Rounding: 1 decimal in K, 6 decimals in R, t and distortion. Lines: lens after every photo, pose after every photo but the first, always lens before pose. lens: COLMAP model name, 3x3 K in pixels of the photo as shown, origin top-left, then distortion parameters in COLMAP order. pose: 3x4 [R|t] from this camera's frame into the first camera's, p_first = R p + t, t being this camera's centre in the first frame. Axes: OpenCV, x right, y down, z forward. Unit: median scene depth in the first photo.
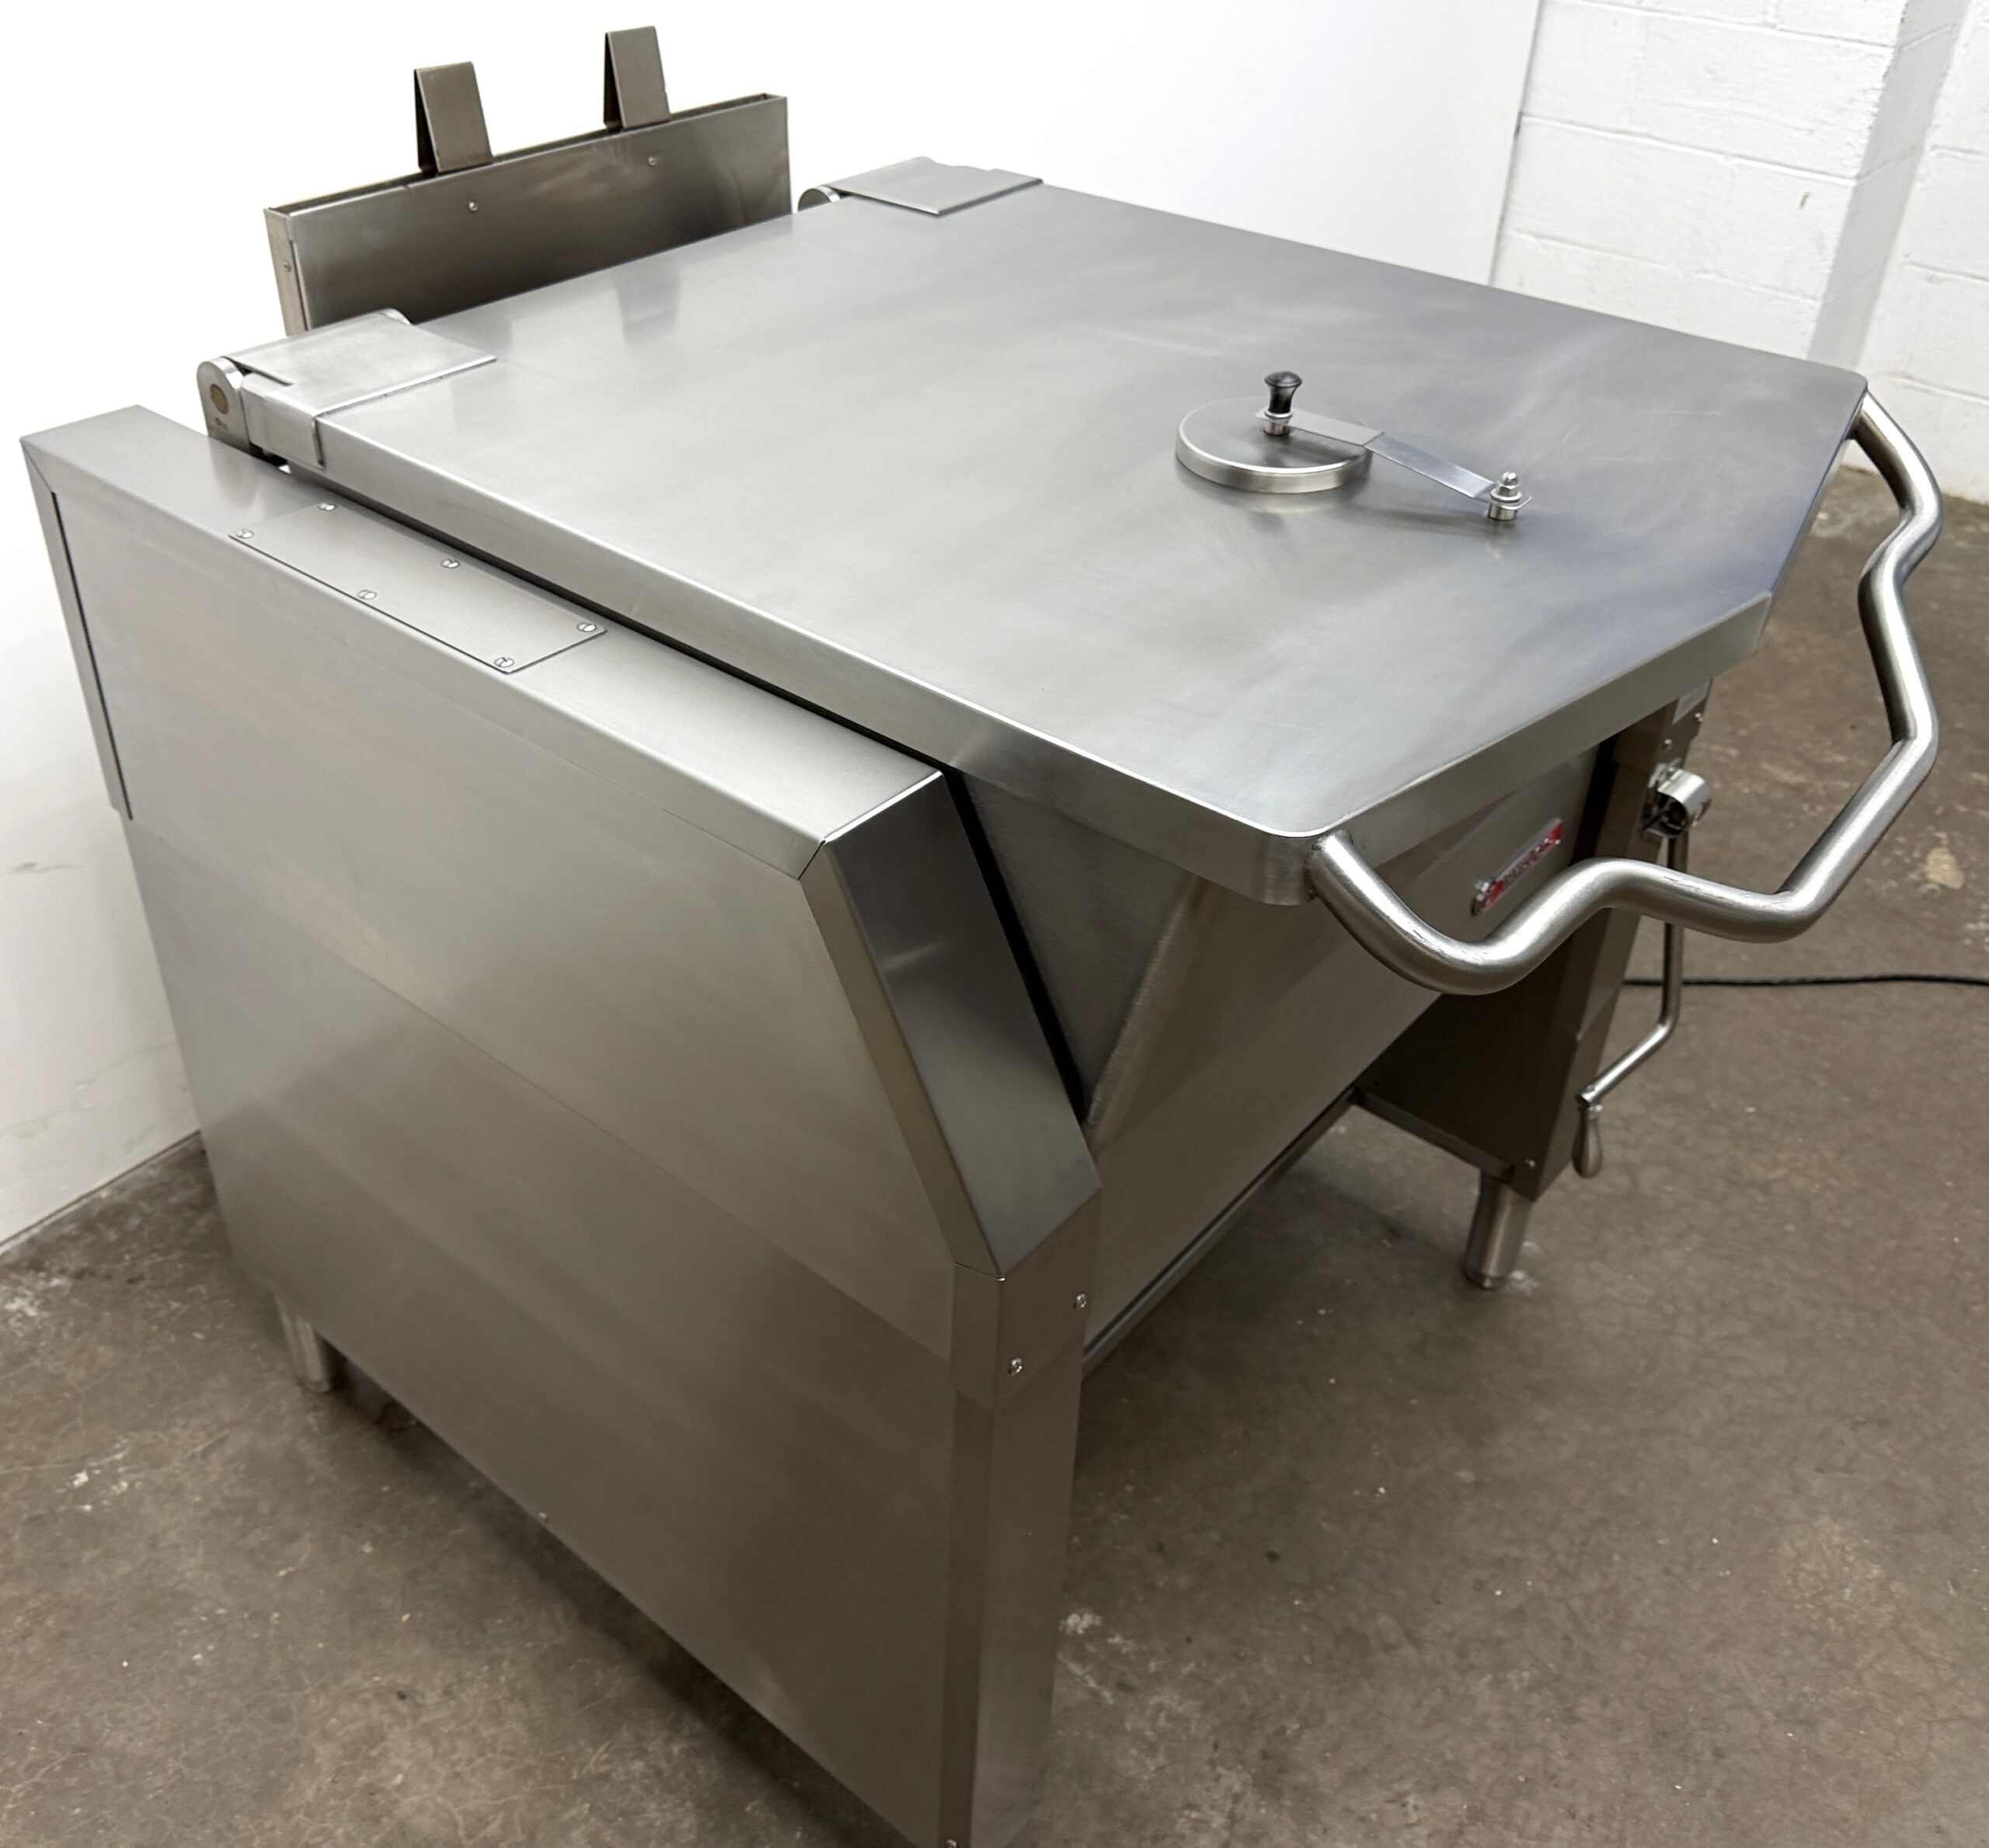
lens RADIAL K [[1896.0, 0, 904.3], [0, 1896.0, 862.0], [0, 0, 1]] dist [0.001681, 0.000000]
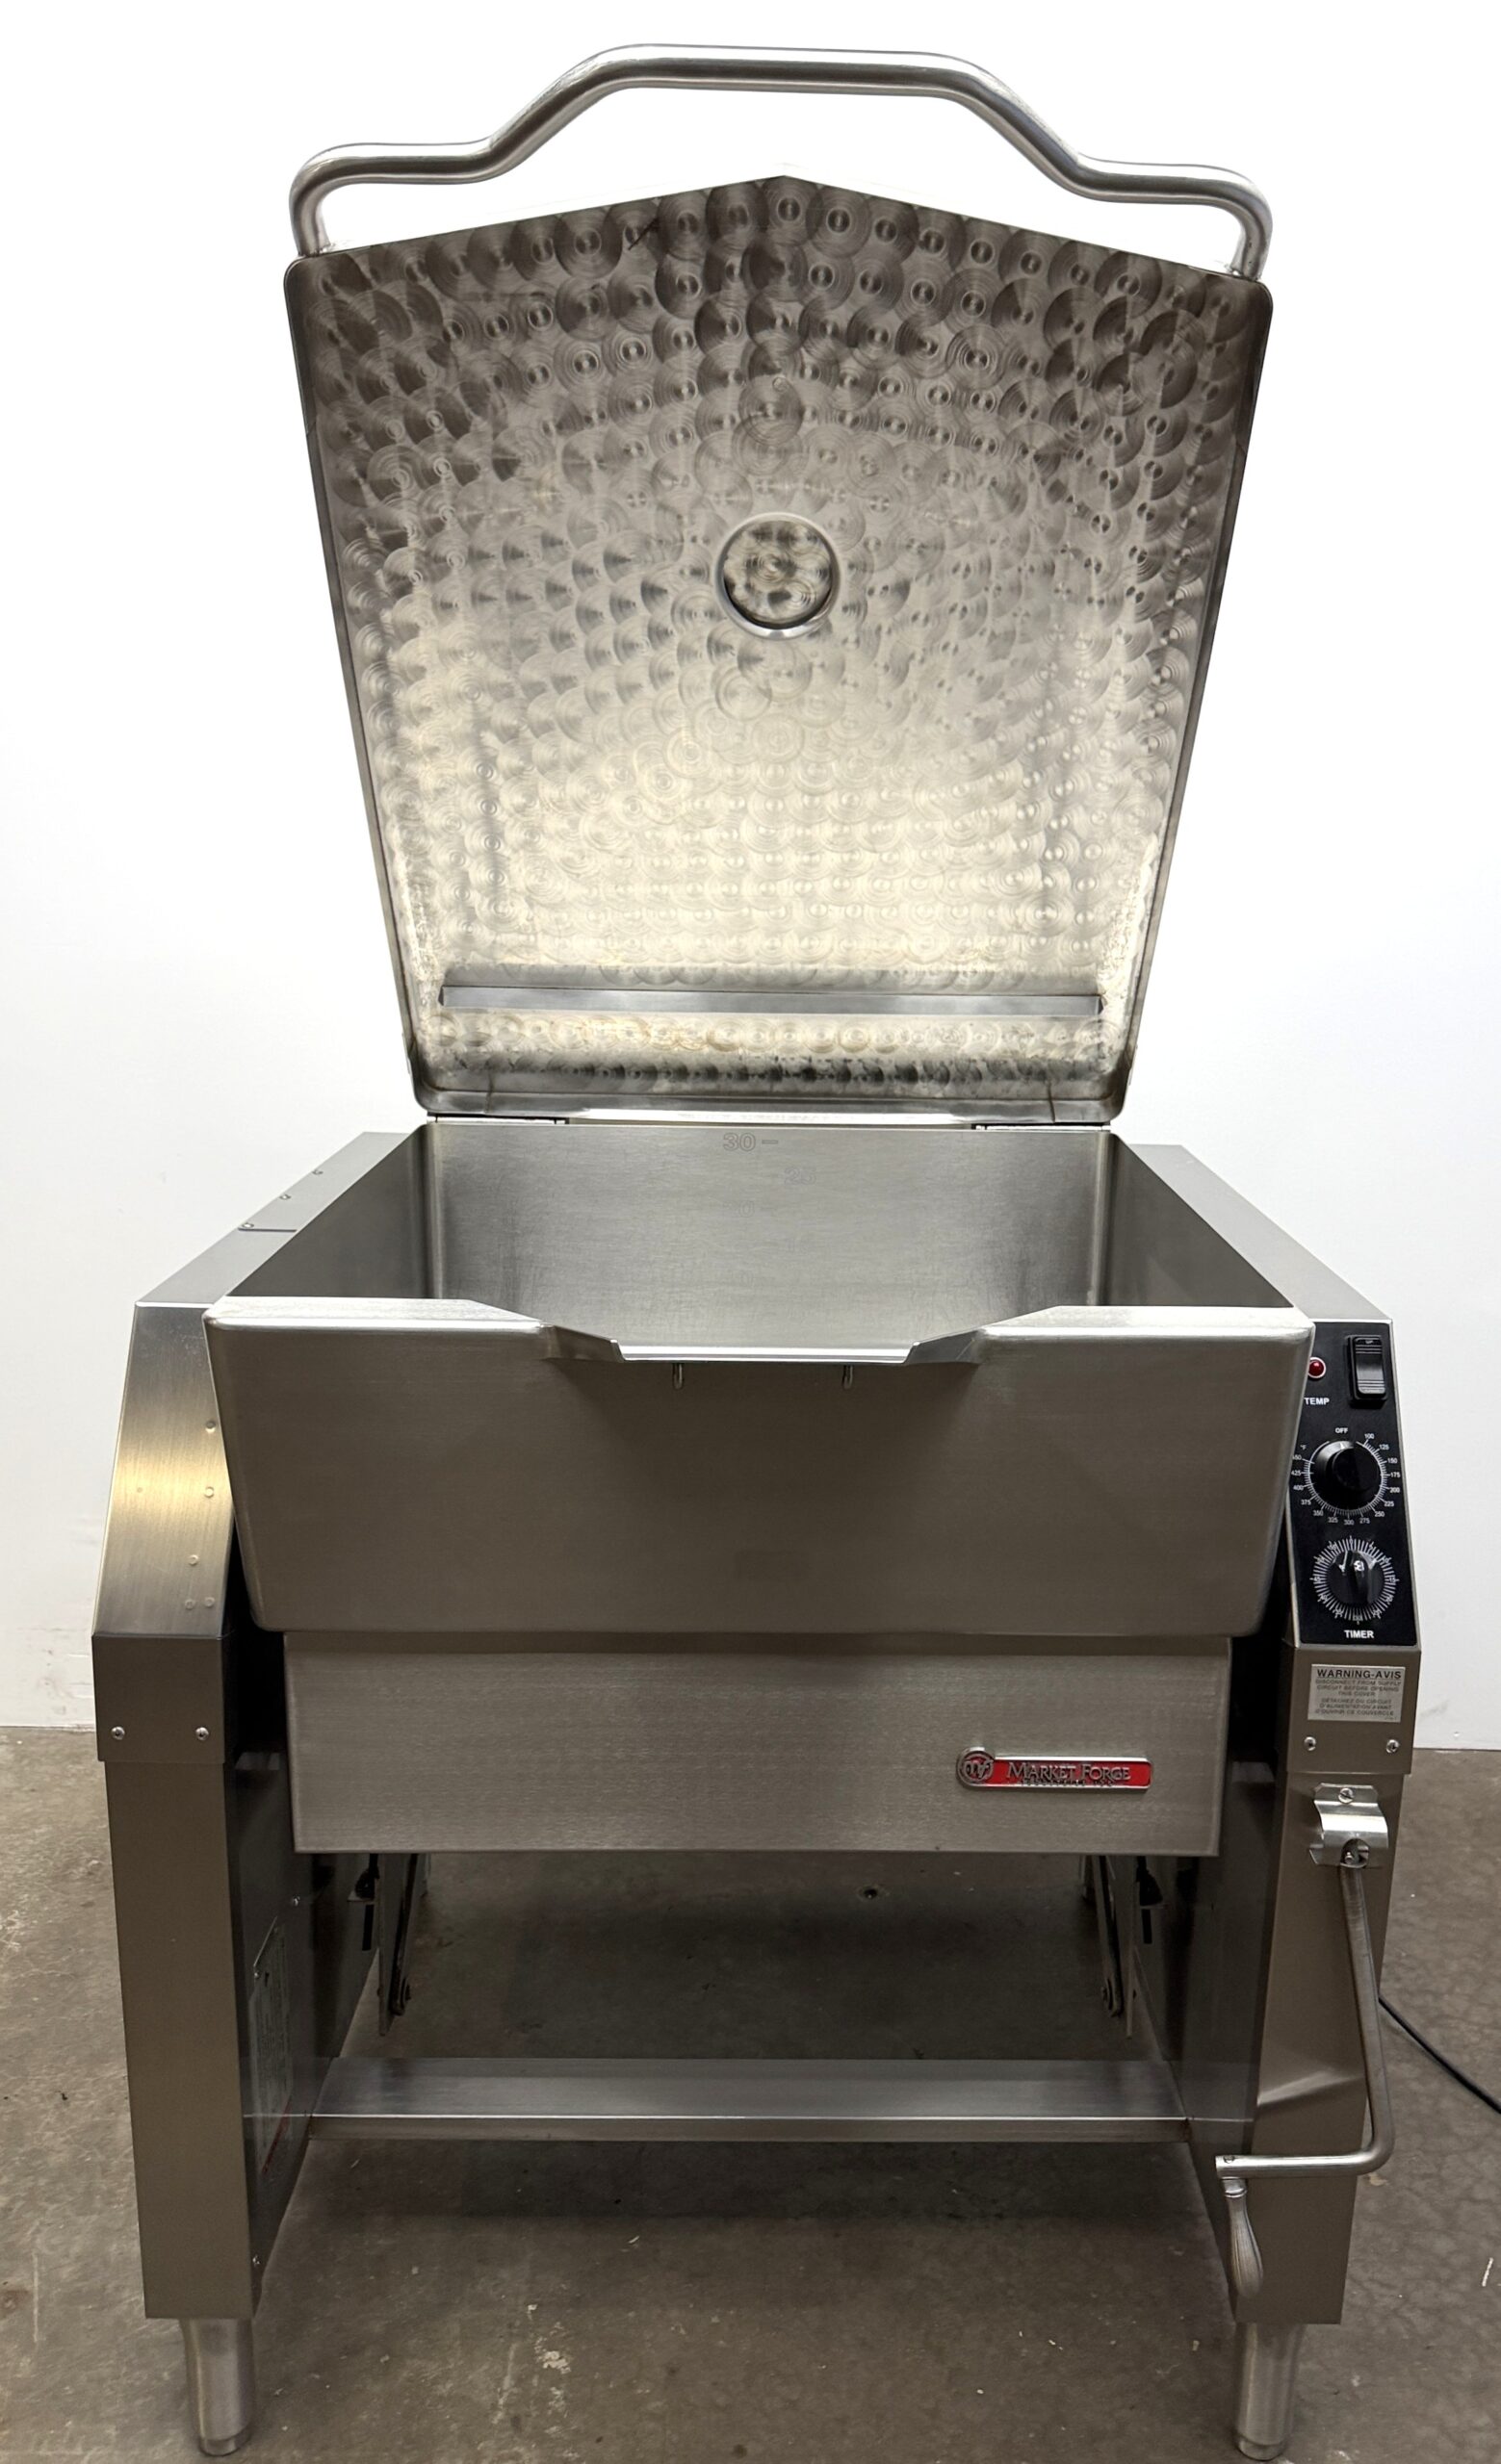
lens RADIAL K [[1822.6, 0, 774.0], [0, 1822.6, 1264.7], [0, 0, 1]] dist [-0.005390, 0.005772]
pose [[0.654557, 0.181178, -0.733982, 0.798506], [-0.435121, 0.884221, -0.169773, -0.006017], [0.618243, 0.430497, 0.657607, 0.178975]]
